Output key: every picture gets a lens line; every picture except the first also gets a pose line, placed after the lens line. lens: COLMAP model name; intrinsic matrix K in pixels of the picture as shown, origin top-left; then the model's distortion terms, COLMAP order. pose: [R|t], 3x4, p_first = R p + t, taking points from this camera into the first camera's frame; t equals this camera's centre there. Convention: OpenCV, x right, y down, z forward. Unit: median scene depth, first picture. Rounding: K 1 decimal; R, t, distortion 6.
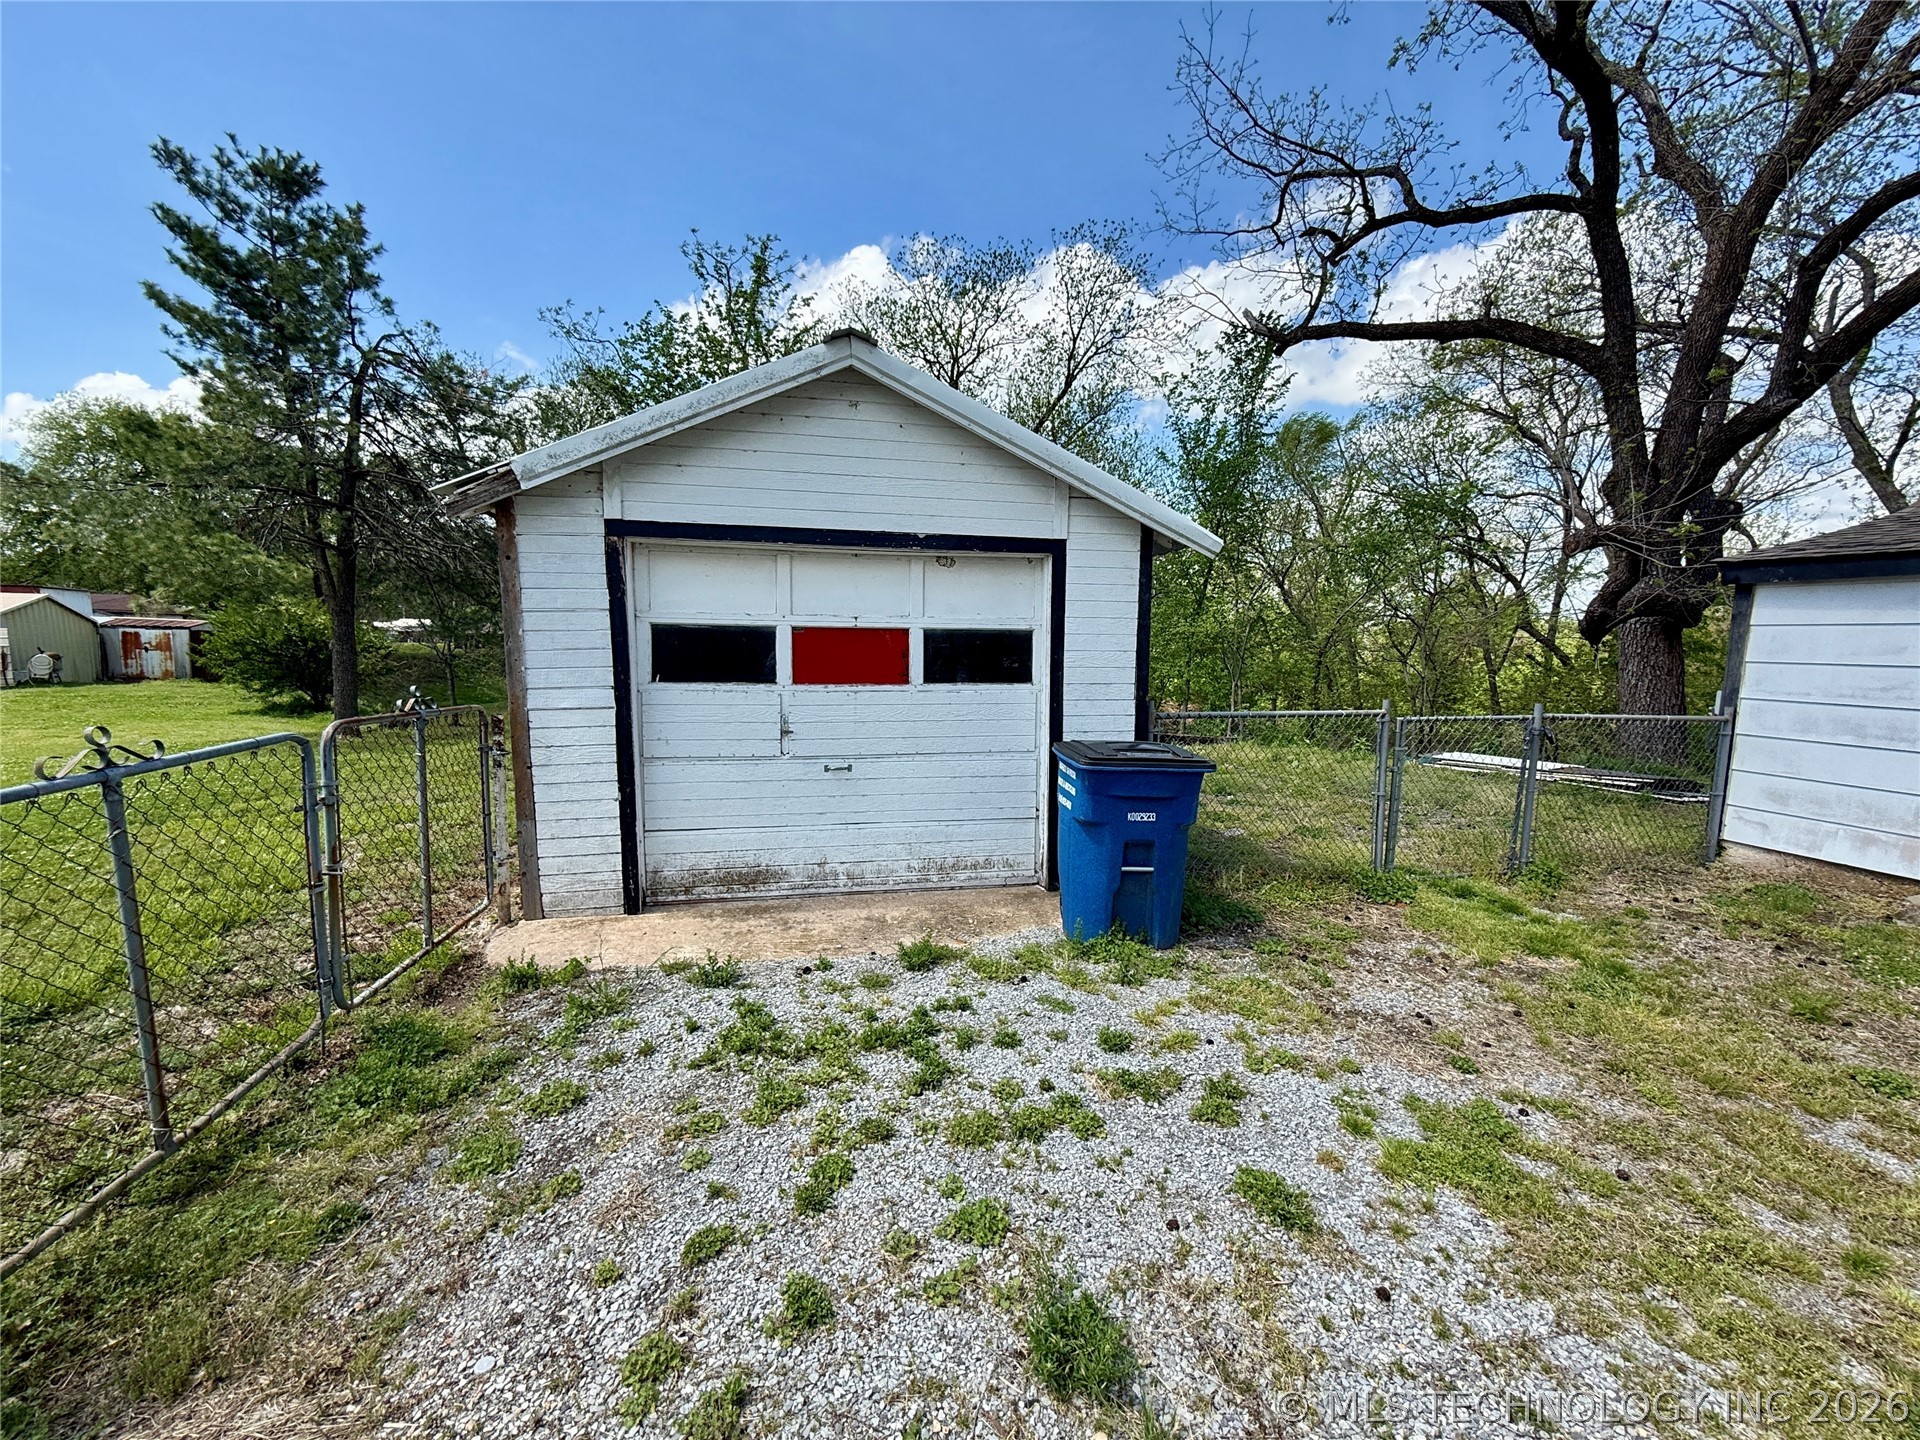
lens RADIAL K [[764.0, 0, 963.5], [0, 764.0, 722.7], [0, 0, 1]] dist [-0.001243, 0.000202]
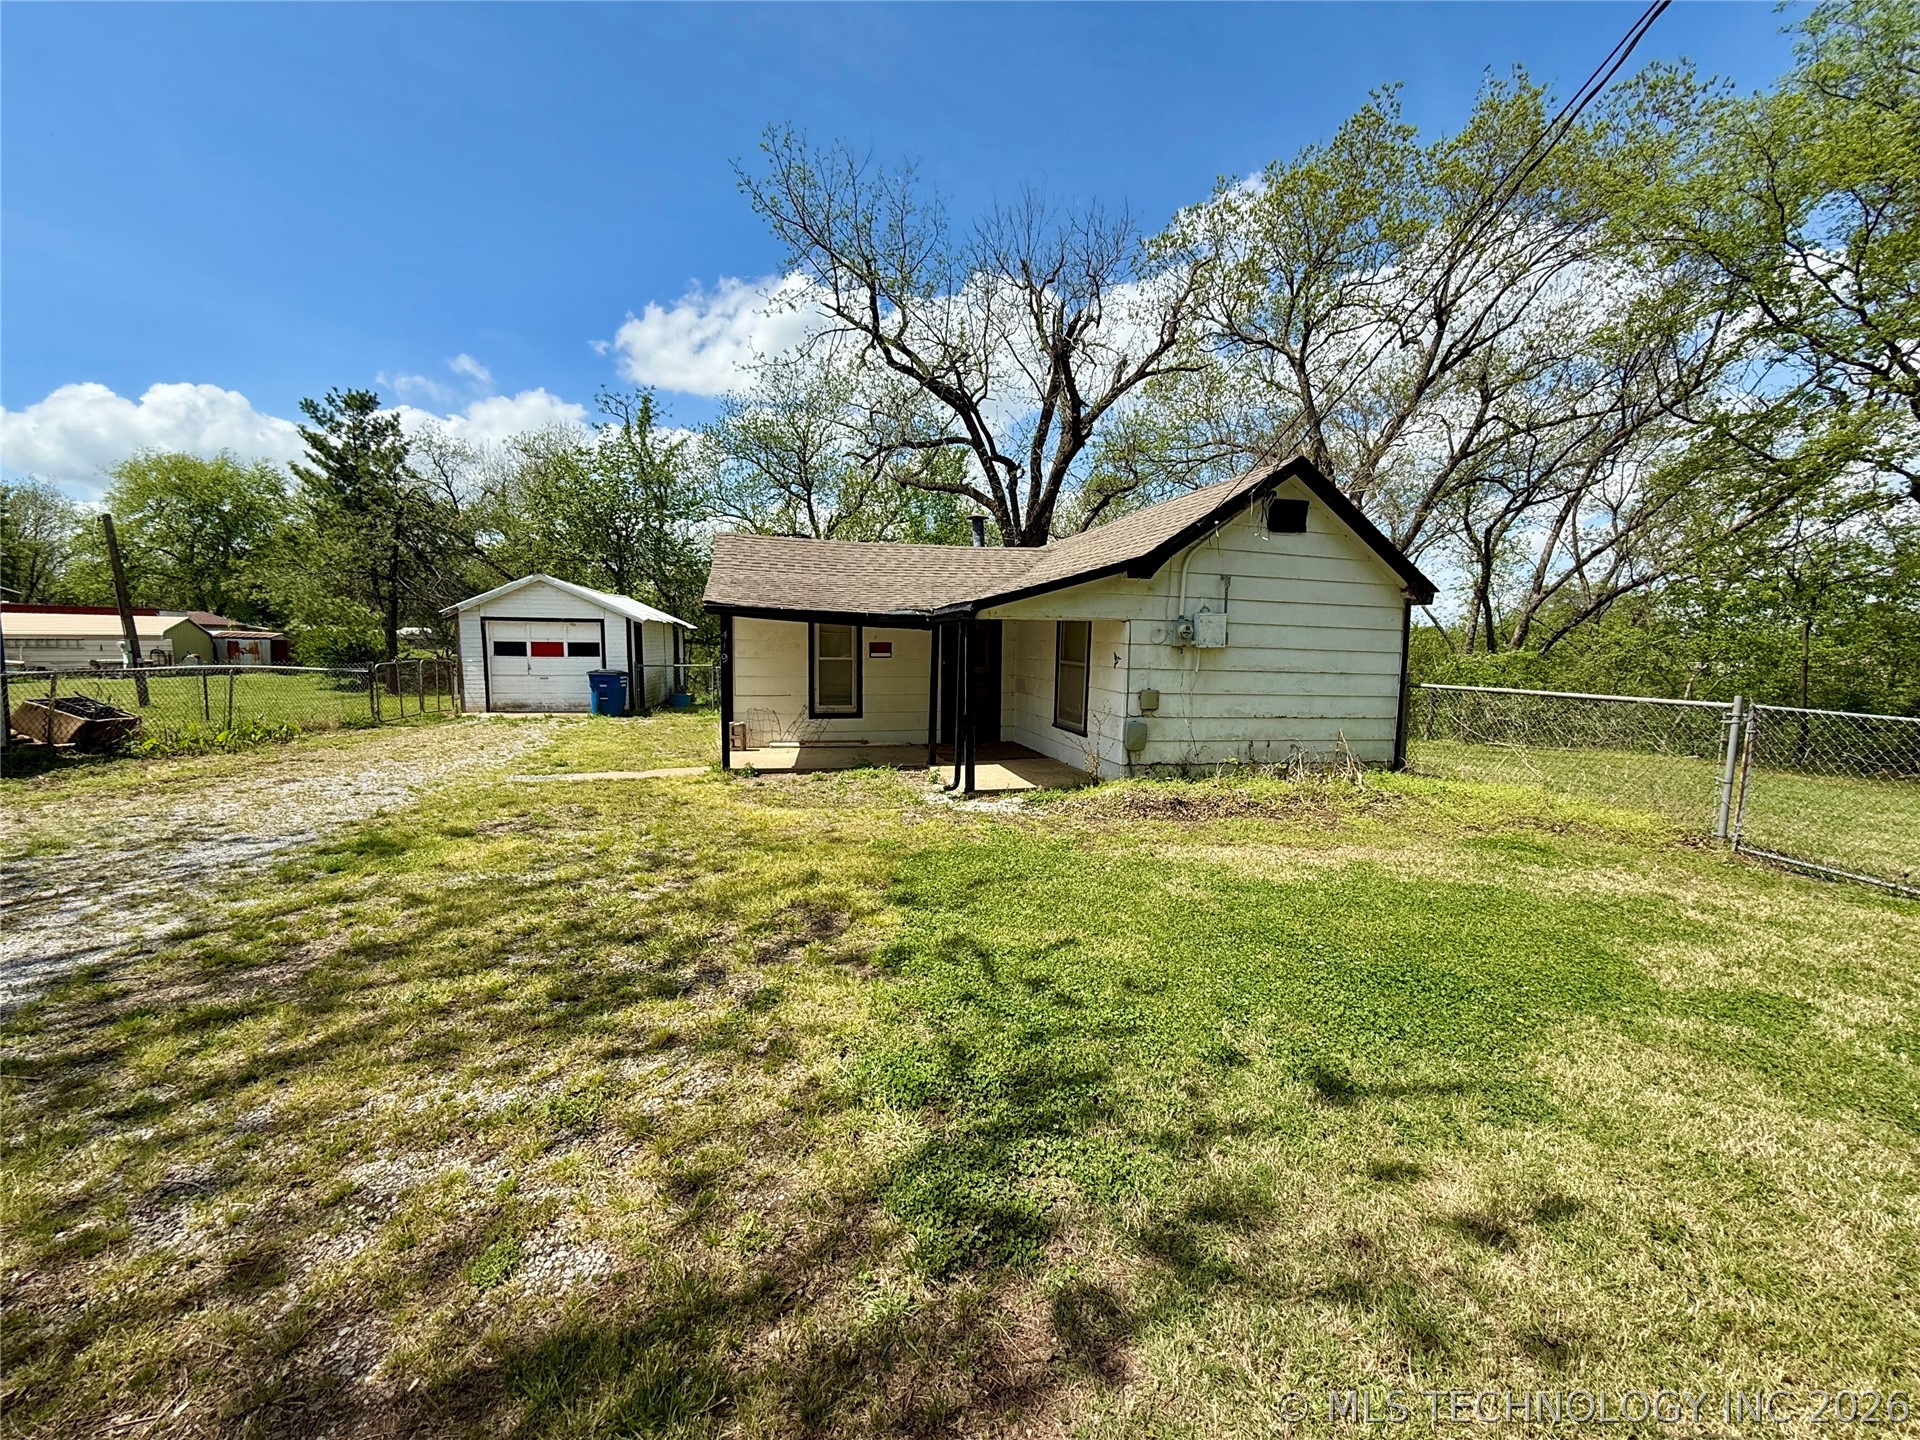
lens RADIAL K [[764.0, 0, 954.7], [0, 764.0, 729.7], [0, 0, 1]] dist [-0.001243, 0.000202]
pose [[0.999968, -0.000098, -0.008012, 1.523216], [0.000101, 1.000000, 0.000320, 0.249251], [0.008012, -0.000321, 0.999968, -2.226842]]
